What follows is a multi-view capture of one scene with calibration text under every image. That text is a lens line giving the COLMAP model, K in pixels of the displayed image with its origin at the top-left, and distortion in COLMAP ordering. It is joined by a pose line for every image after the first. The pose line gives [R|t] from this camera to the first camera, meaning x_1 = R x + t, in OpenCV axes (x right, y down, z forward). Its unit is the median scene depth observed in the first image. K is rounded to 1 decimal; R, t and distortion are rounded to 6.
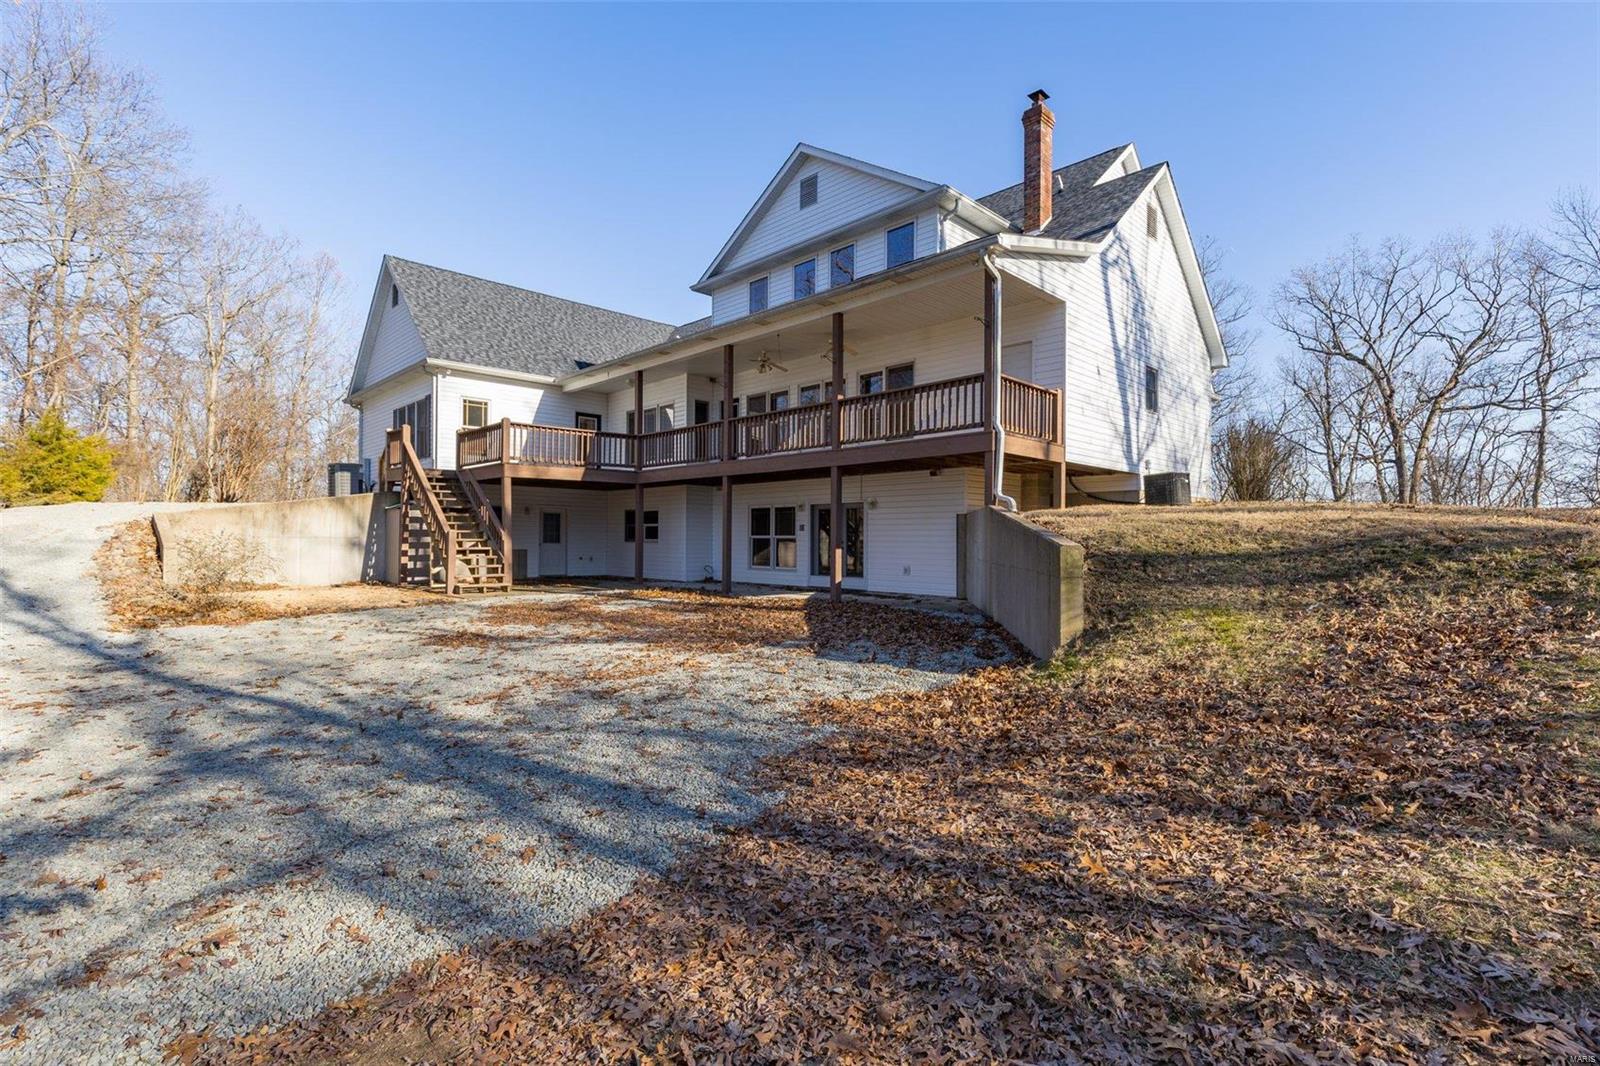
lens RADIAL K [[781.5, 0, 804.7], [0, 781.5, 534.8], [0, 0, 1]] dist [-0.022719, -0.000637]
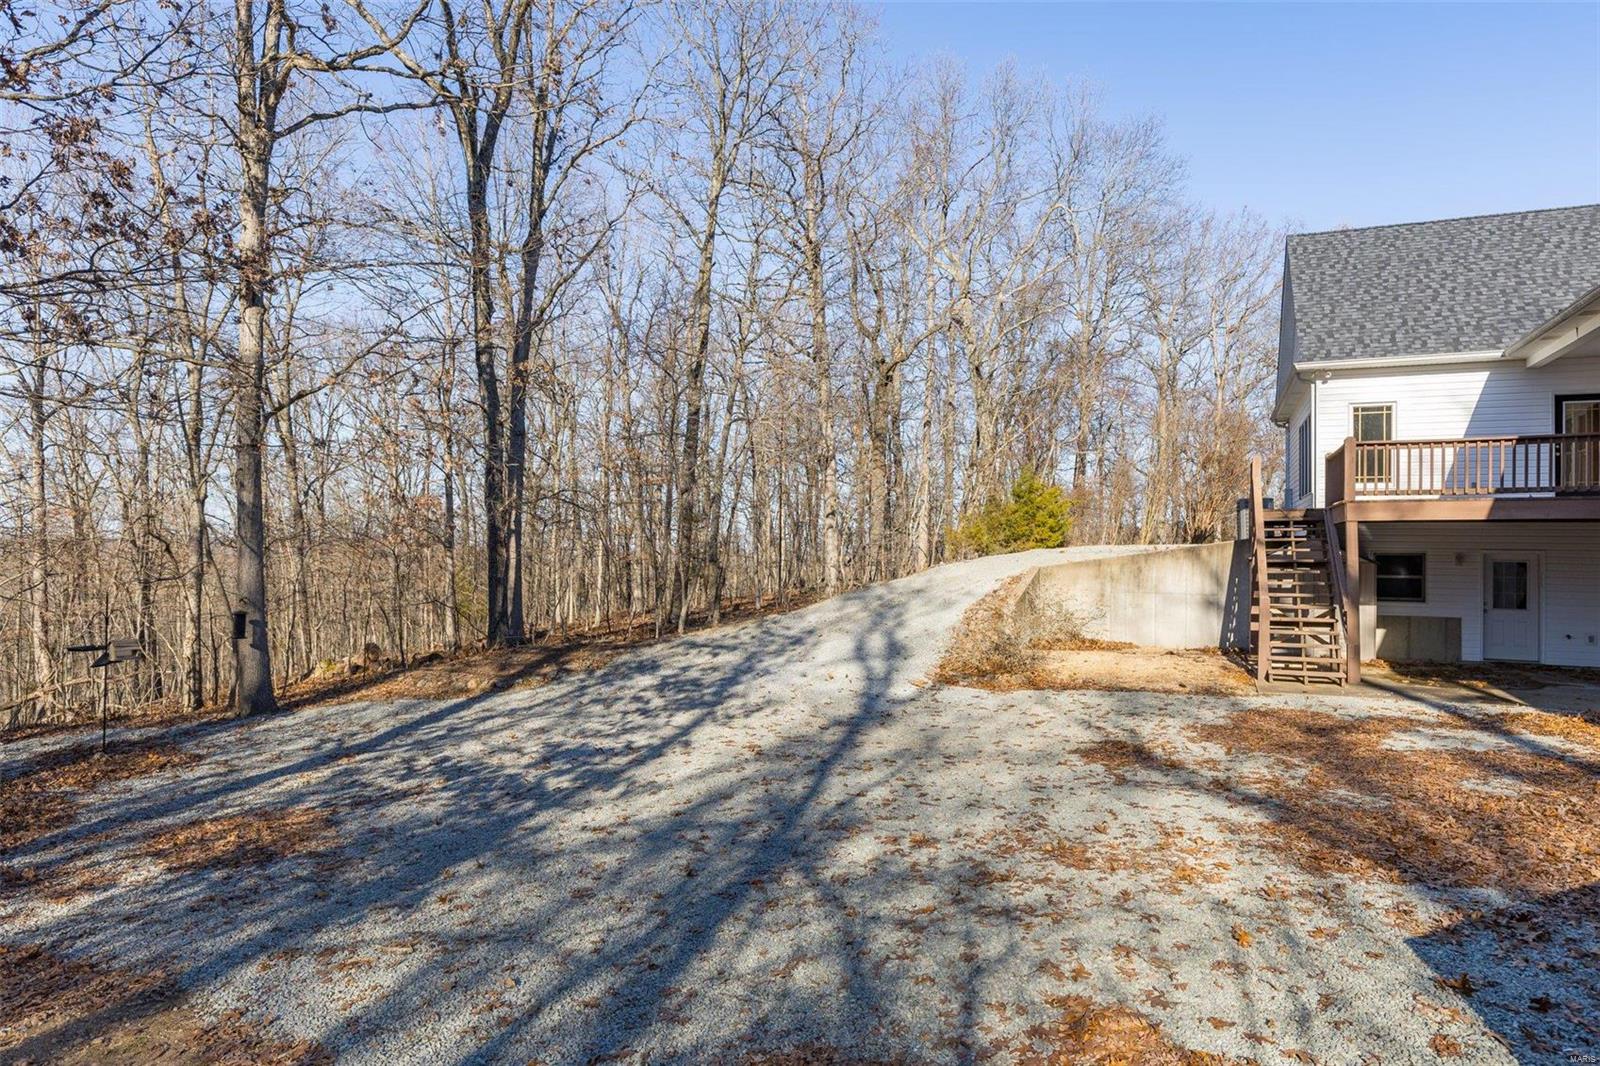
lens RADIAL K [[963.2, 0, 800.6], [0, 963.2, 531.8], [0, 0, 1]] dist [-0.005908, -0.001257]
pose [[0.345714, -0.017644, -0.938174, 0.245832], [0.007159, 0.999844, -0.016166, -0.051872], [0.938313, -0.001128, 0.345786, 0.221867]]
